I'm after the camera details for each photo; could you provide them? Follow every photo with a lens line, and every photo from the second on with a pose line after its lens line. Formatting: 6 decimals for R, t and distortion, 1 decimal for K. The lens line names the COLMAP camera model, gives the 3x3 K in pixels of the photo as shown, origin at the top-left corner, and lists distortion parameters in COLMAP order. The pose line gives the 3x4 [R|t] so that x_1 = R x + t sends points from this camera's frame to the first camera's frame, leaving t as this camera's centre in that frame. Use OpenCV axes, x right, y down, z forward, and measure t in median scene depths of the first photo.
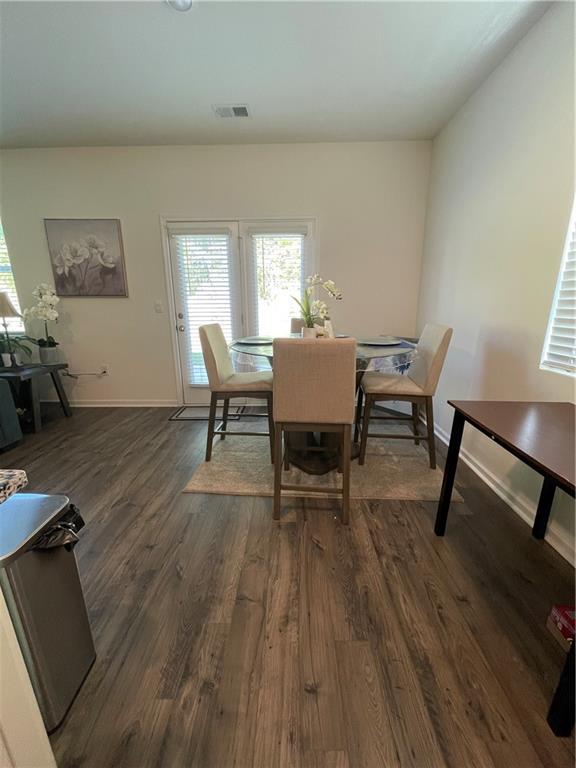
lens RADIAL K [[312.1, 0, 288.0], [0, 312.1, 384.0], [0, 0, 1]] dist [-0.002399, -0.000159]
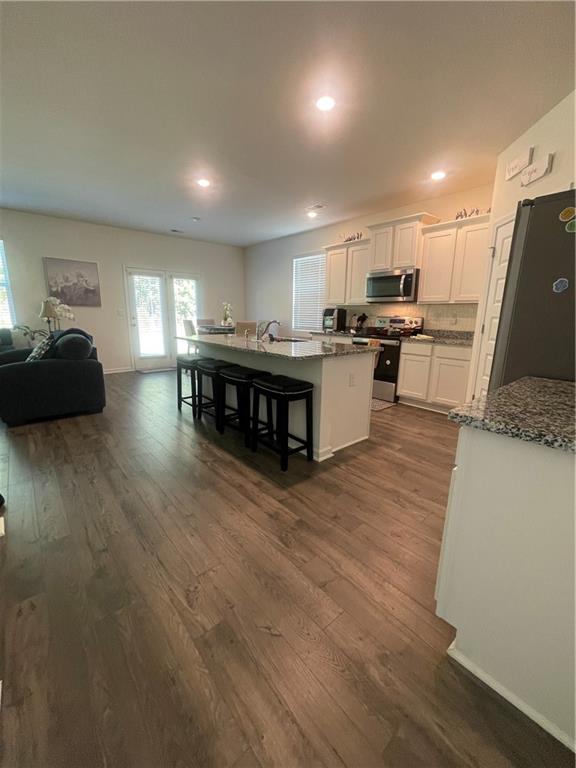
lens RADIAL K [[307.5, 0, 288.0], [0, 307.5, 384.0], [0, 0, 1]] dist [0.013086, 0.000008]
pose [[0.749634, -0.139147, 0.647060, -0.959884], [0.158934, 0.986889, 0.028097, 0.273621], [-0.642486, 0.081778, 0.761921, -0.979174]]
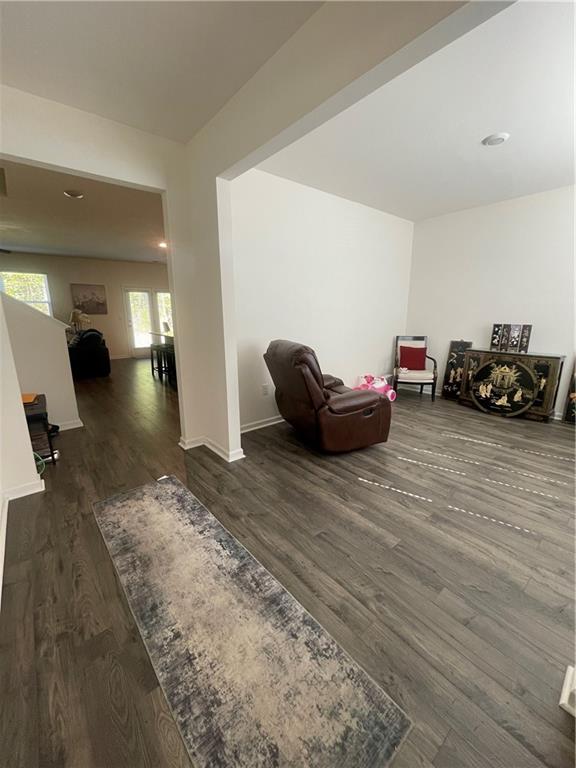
lens RADIAL K [[312.1, 0, 288.0], [0, 312.1, 384.0], [0, 0, 1]] dist [-0.002399, -0.000159]
pose [[0.759046, -0.144983, 0.634689, -1.157525], [0.167911, 0.985502, 0.024310, 0.495308], [-0.629012, 0.088119, 0.772385, -1.939633]]
